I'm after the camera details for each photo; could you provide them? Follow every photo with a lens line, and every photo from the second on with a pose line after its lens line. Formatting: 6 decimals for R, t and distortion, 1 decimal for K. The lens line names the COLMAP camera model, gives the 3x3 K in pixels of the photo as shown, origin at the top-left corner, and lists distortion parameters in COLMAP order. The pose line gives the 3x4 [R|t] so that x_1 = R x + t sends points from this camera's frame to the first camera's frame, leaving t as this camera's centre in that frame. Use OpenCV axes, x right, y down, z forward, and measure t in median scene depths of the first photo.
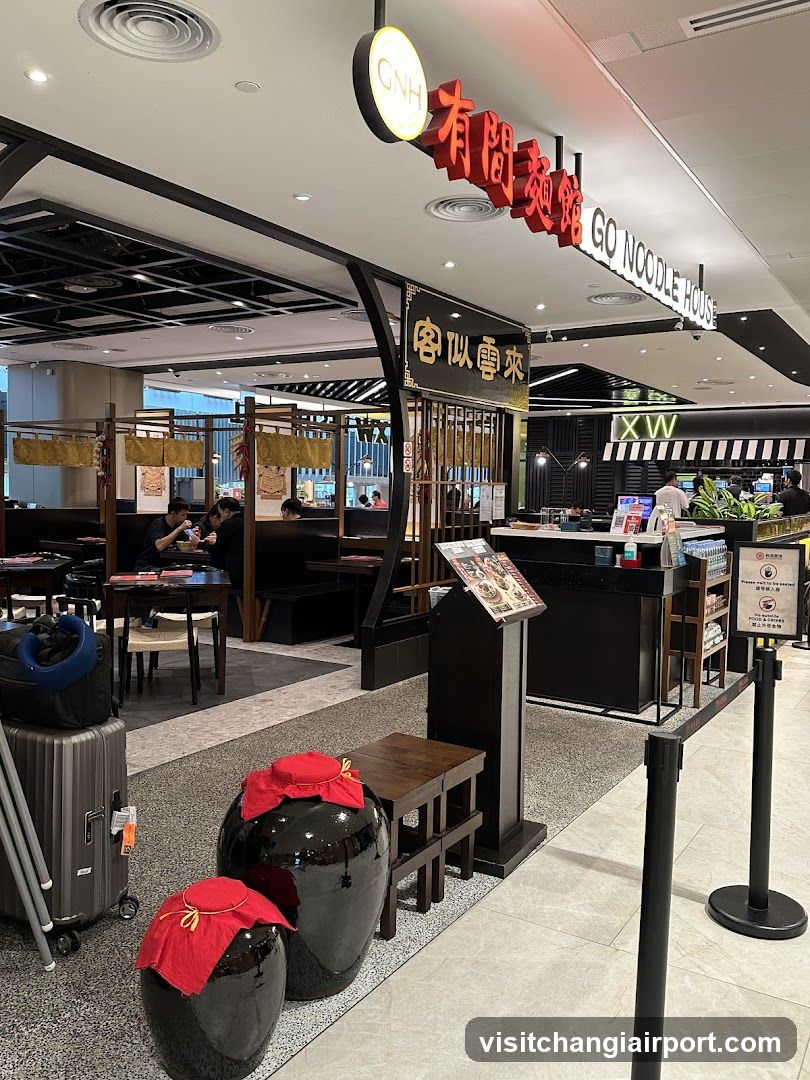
lens RADIAL K [[852.0, 0, 405.6], [0, 852.0, 542.8], [0, 0, 1]] dist [0.064625, -0.019813]
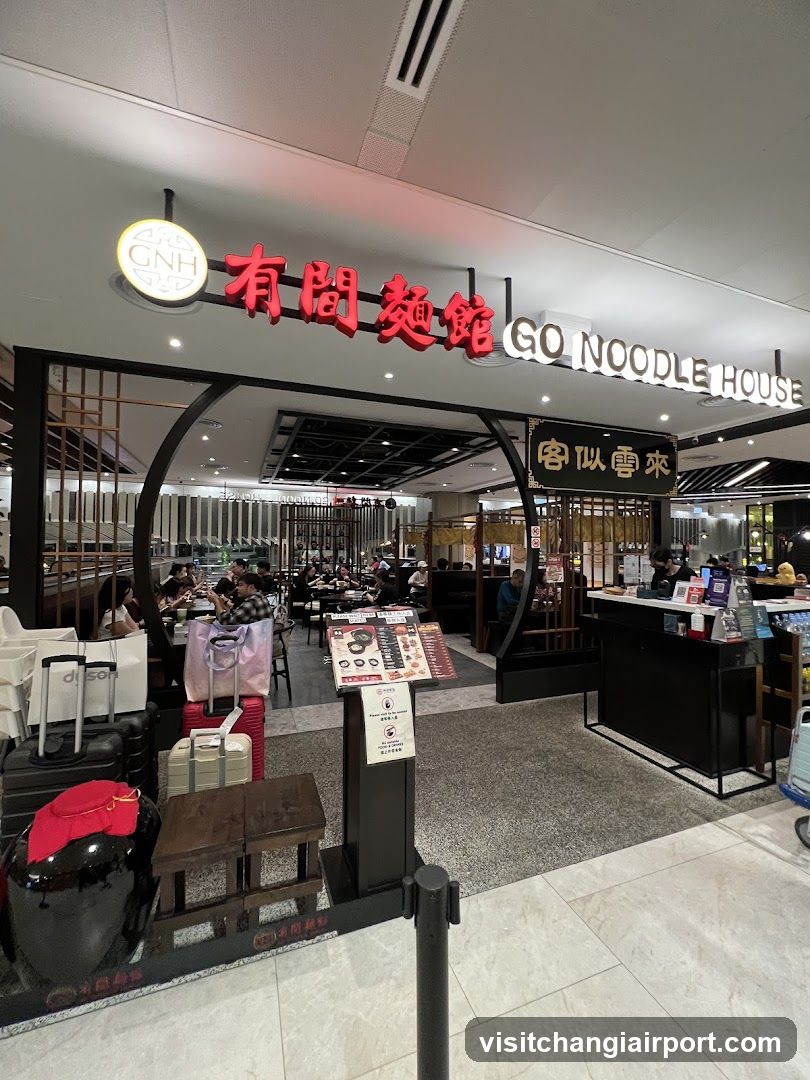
lens RADIAL K [[446.7, 0, 409.3], [0, 446.7, 538.9], [0, 0, 1]] dist [-0.000987, -0.000819]
pose [[0.806598, -0.023624, -0.590628, 0.267263], [-0.032828, 0.995869, -0.084665, -0.028625], [0.590188, 0.087680, 0.802490, 0.286358]]
